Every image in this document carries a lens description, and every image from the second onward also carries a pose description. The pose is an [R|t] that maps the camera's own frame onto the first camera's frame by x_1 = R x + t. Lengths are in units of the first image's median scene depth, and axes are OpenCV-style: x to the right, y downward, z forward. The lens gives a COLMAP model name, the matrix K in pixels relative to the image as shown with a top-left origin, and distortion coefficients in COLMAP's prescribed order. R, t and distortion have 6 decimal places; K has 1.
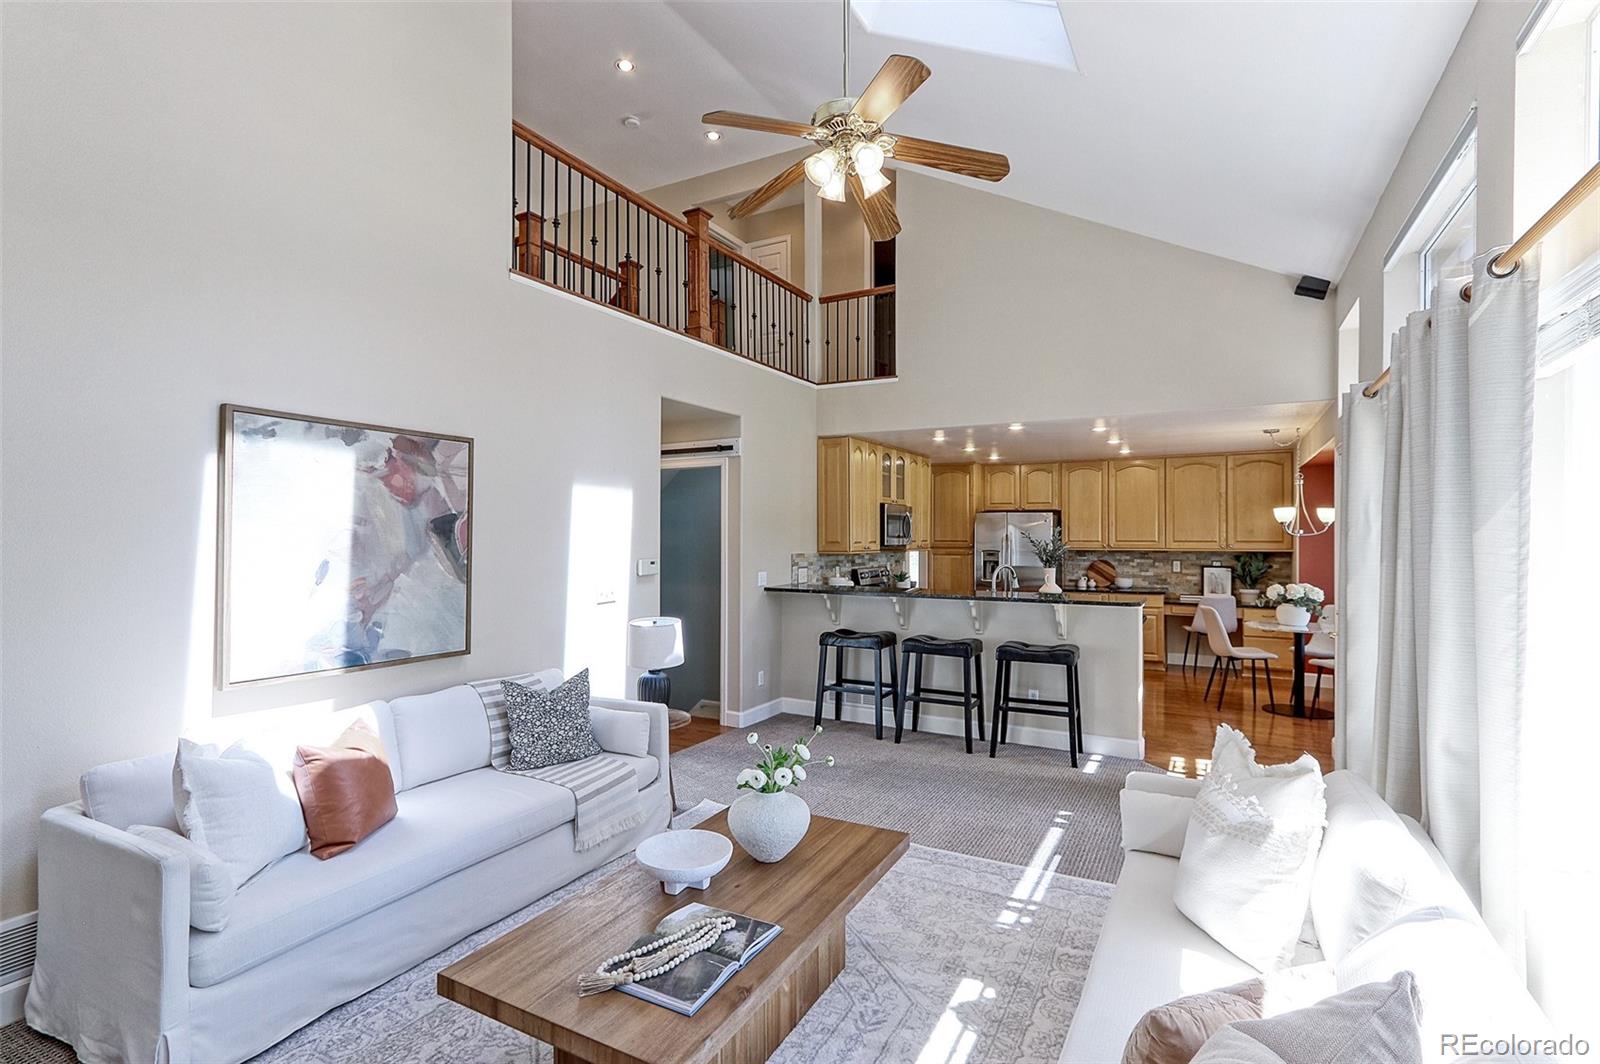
lens RADIAL K [[760.0, 0, 790.9], [0, 760.0, 530.5], [0, 0, 1]] dist [0.000986, 0.000803]
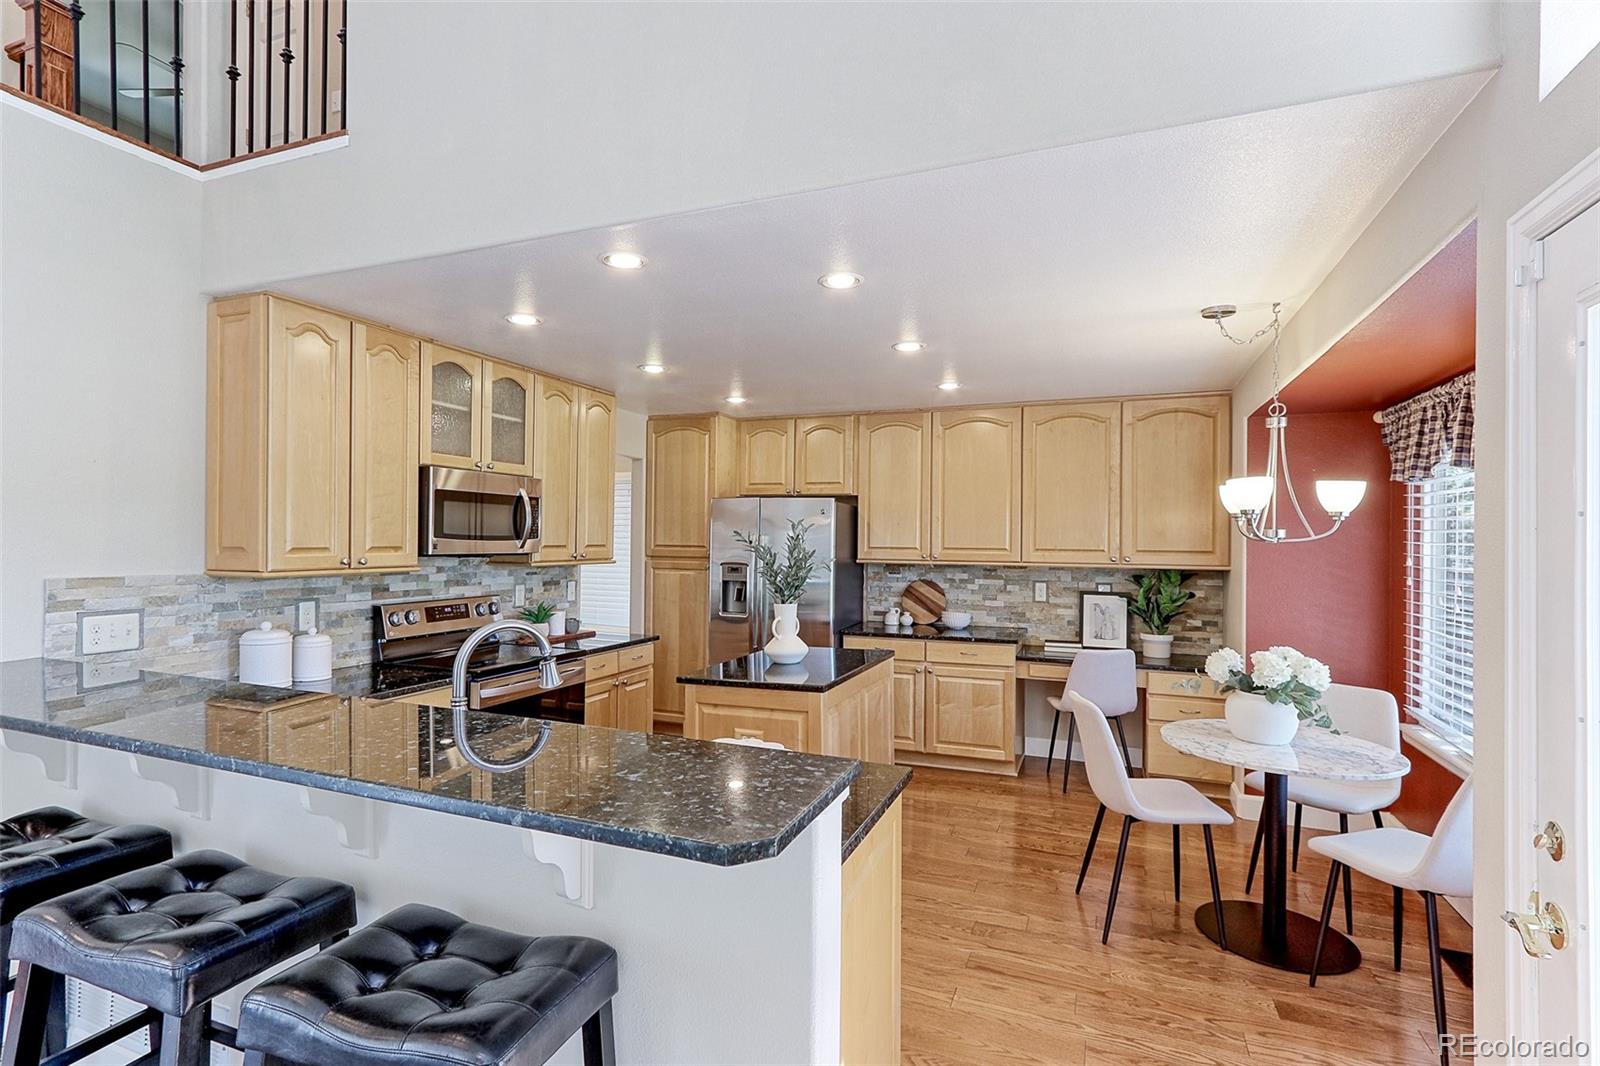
lens RADIAL K [[768.7, 0, 793.1], [0, 768.7, 531.6], [0, 0, 1]] dist [-0.001004, 0.001232]
pose [[0.992127, 0.009549, 0.124871, 0.285071], [-0.009337, 0.999954, -0.002283, 0.003797], [-0.124888, 0.001099, 0.992170, 0.508321]]
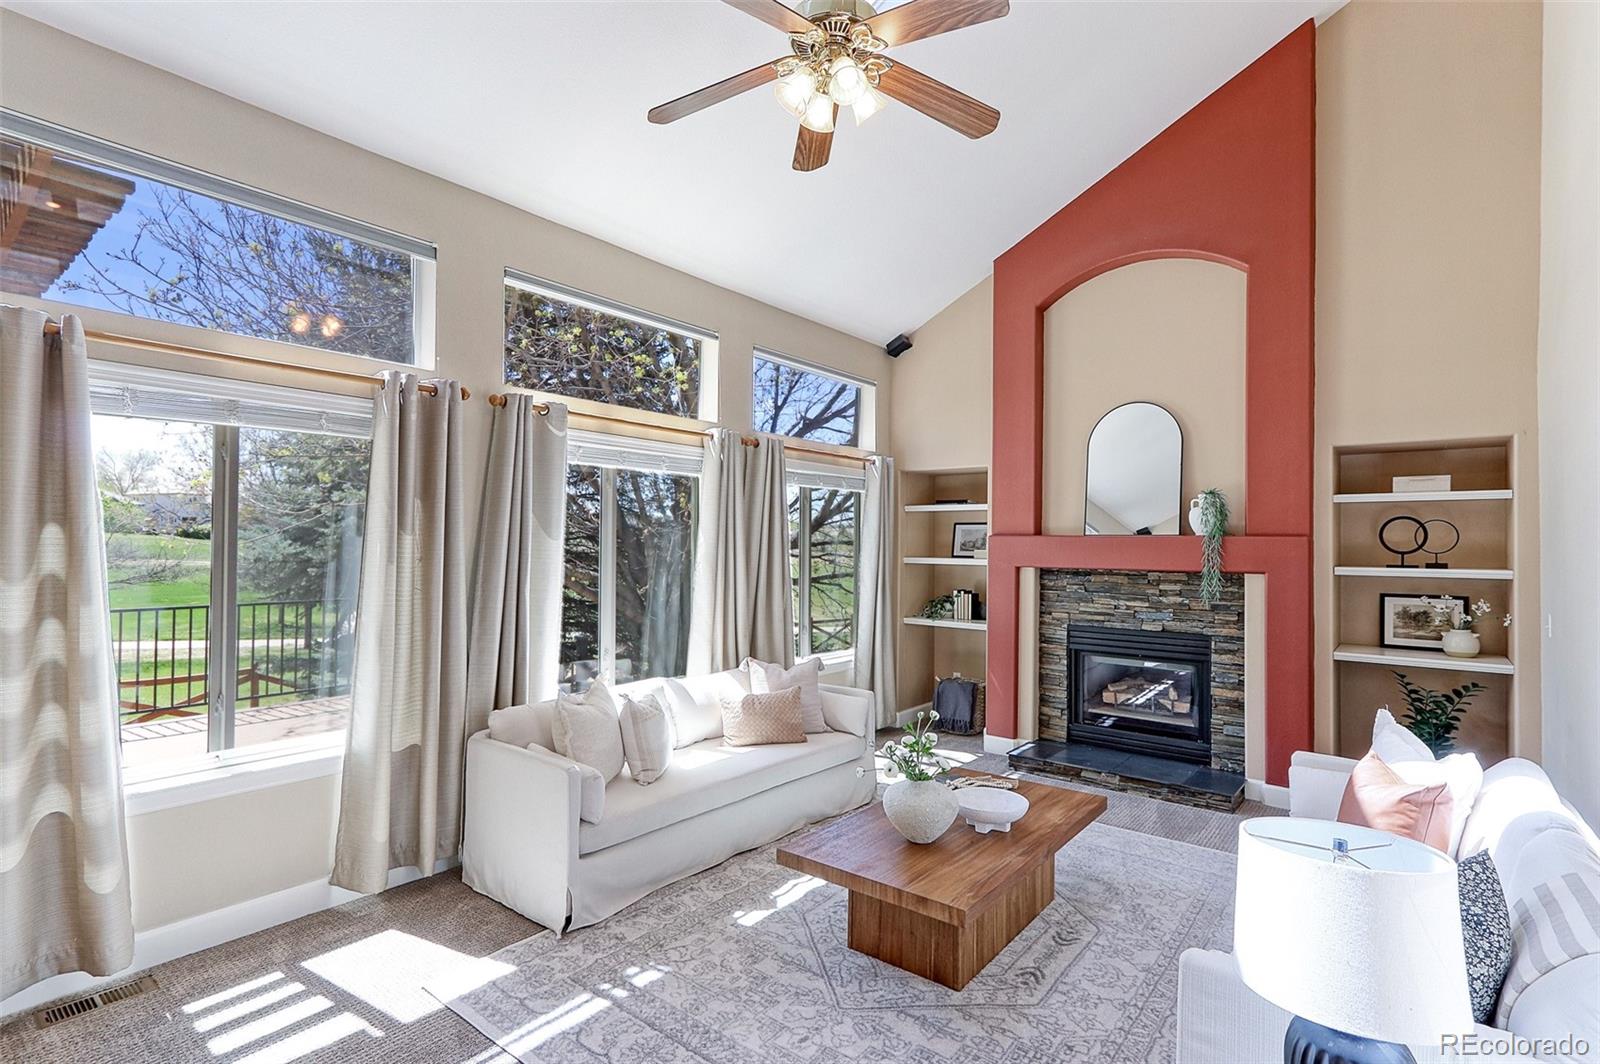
lens RADIAL K [[774.2, 0, 797.7], [0, 774.2, 535.4], [0, 0, 1]] dist [0.001188, 0.000600]
pose [[-0.986654, -0.011533, 0.162421, -0.010027], [-0.014711, 0.999723, -0.018379, 0.005042], [-0.162164, -0.020523, -0.986550, 0.739551]]
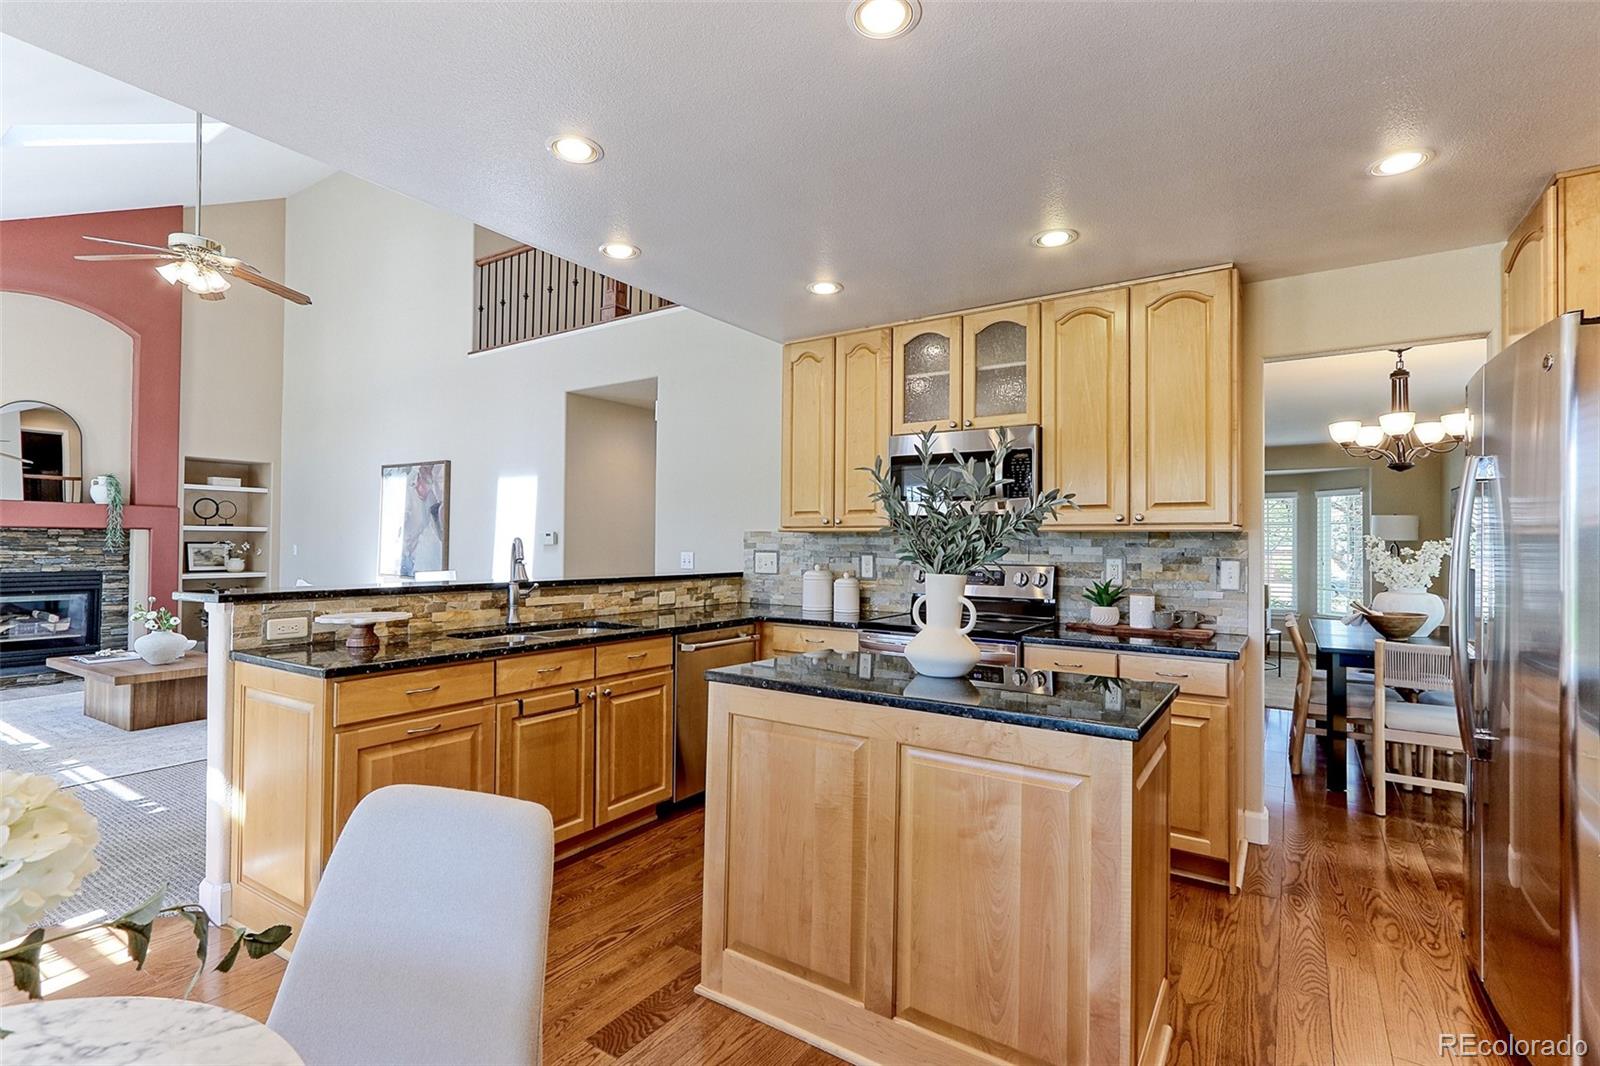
lens RADIAL K [[744.3, 0, 787.2], [0, 744.3, 532.0], [0, 0, 1]] dist [0.000732, 0.006274]
pose [[-0.075945, -0.019142, -0.996928, 0.633435], [-0.001977, 0.999817, -0.019046, 0.039515], [0.997110, 0.000525, -0.075969, 0.971833]]
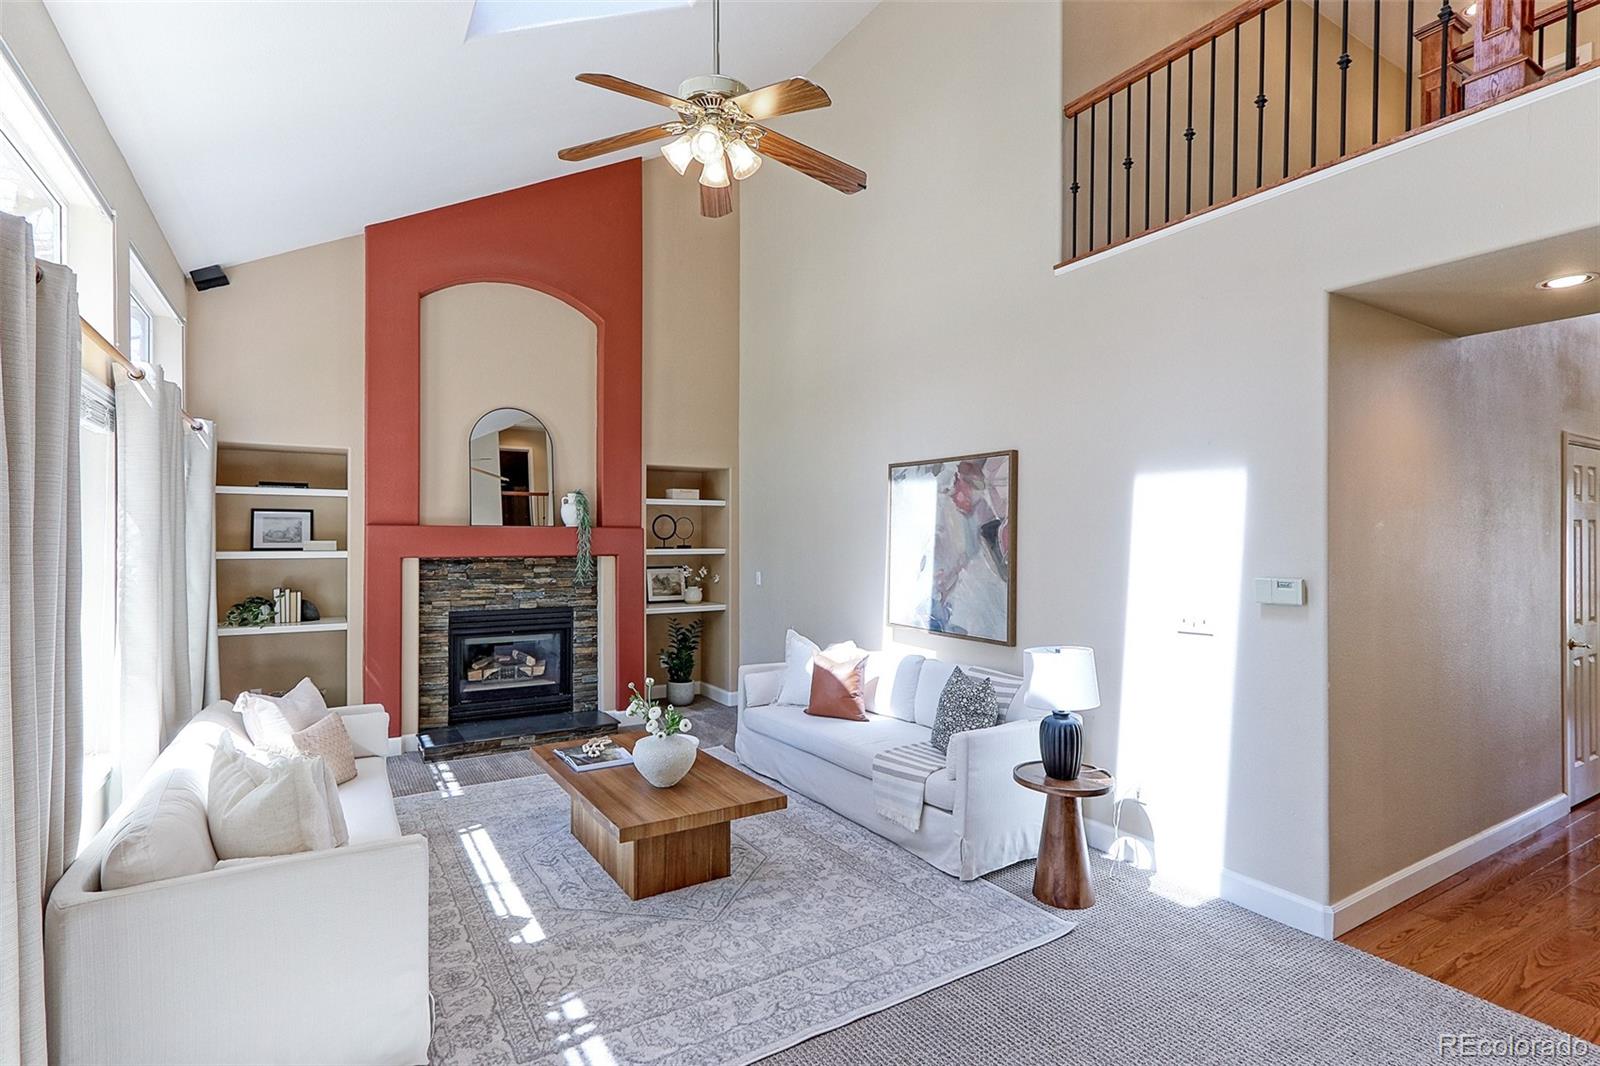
lens RADIAL K [[774.2, 0, 797.7], [0, 774.2, 536.4], [0, 0, 1]] dist [0.001188, 0.000600]
pose [[-0.484781, -0.005408, -0.874619, 0.354572], [0.003272, 0.999963, -0.007996, 0.005464], [0.874630, -0.006739, -0.484745, 0.638972]]
